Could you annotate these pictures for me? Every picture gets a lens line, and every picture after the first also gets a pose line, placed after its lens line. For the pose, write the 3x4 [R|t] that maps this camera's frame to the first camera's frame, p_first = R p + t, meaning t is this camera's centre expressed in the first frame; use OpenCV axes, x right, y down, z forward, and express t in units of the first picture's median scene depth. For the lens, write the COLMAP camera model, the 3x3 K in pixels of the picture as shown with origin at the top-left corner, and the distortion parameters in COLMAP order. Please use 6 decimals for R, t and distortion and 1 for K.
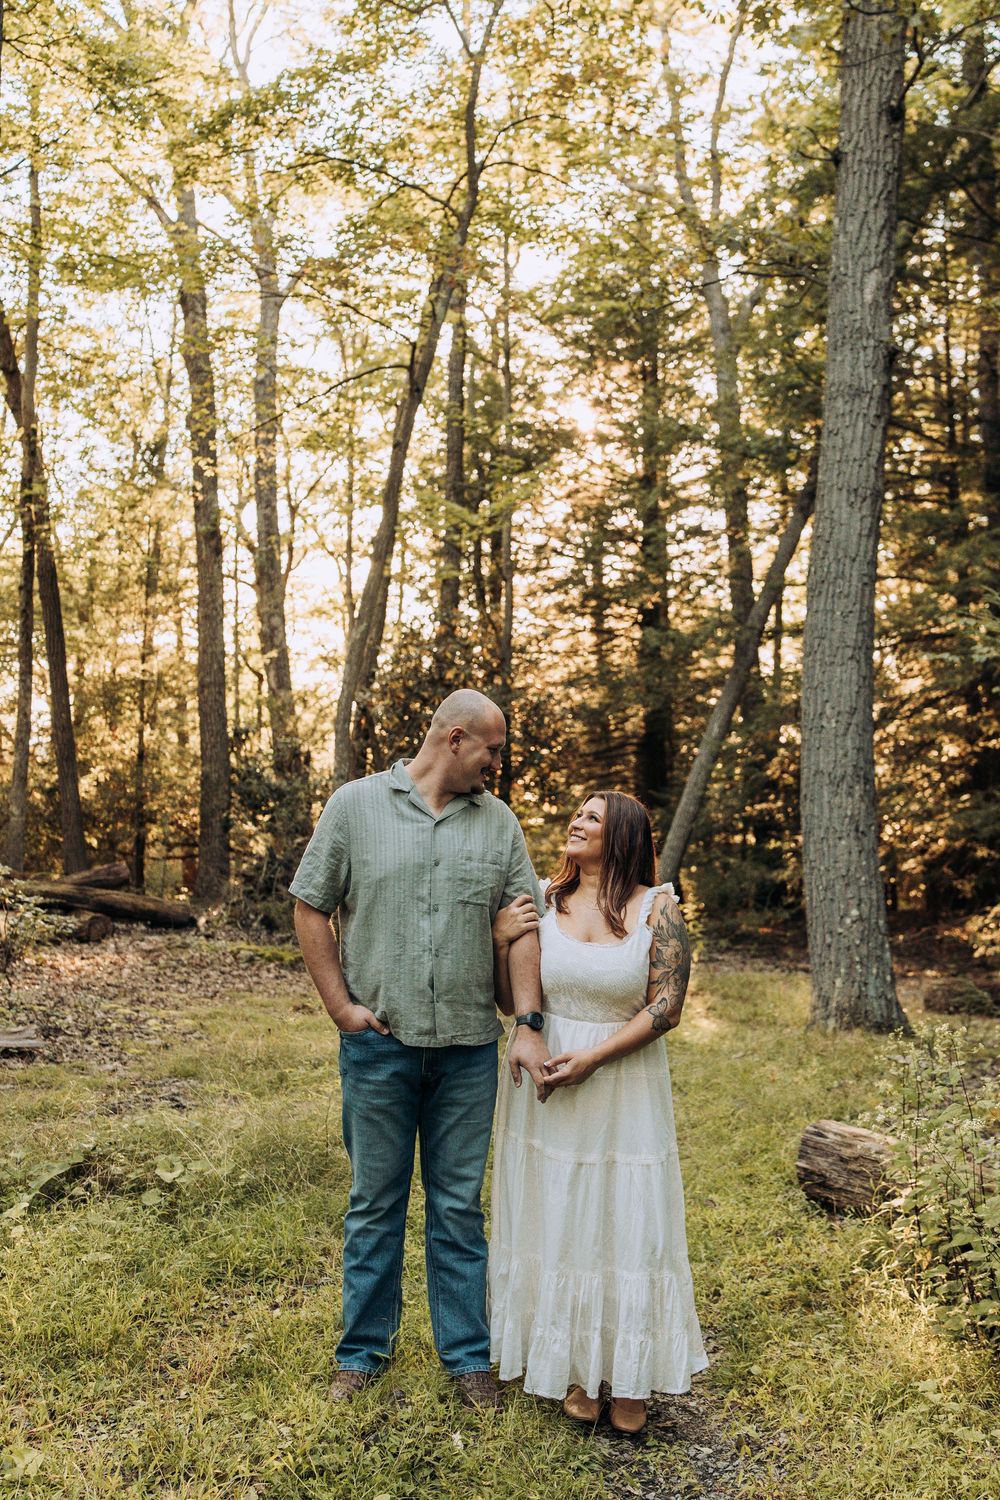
lens RADIAL K [[1690.4, 0, 549.1], [0, 1690.4, 723.6], [0, 0, 1]] dist [-0.003557, -0.036651]
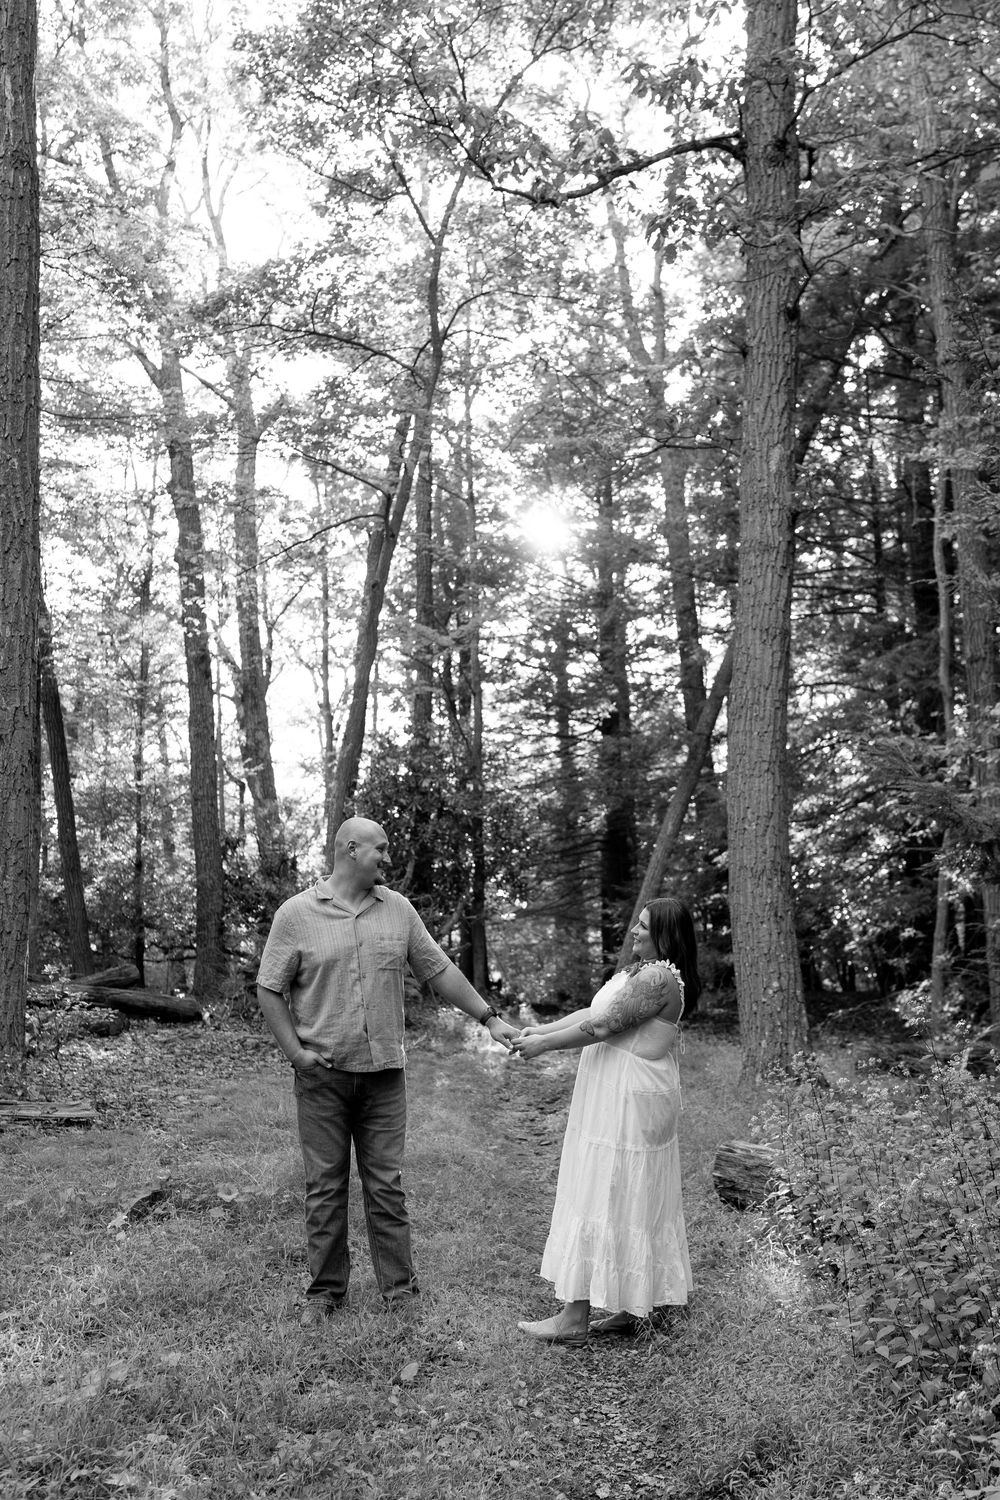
lens RADIAL K [[1737.8, 0, 555.0], [0, 1737.8, 752.7], [0, 0, 1]] dist [0.010377, 0.010738]
pose [[0.999446, -0.026408, 0.020261, 0.002241], [0.027120, 0.998993, -0.035754, -0.005732], [-0.019296, 0.036284, 0.999155, -0.110286]]
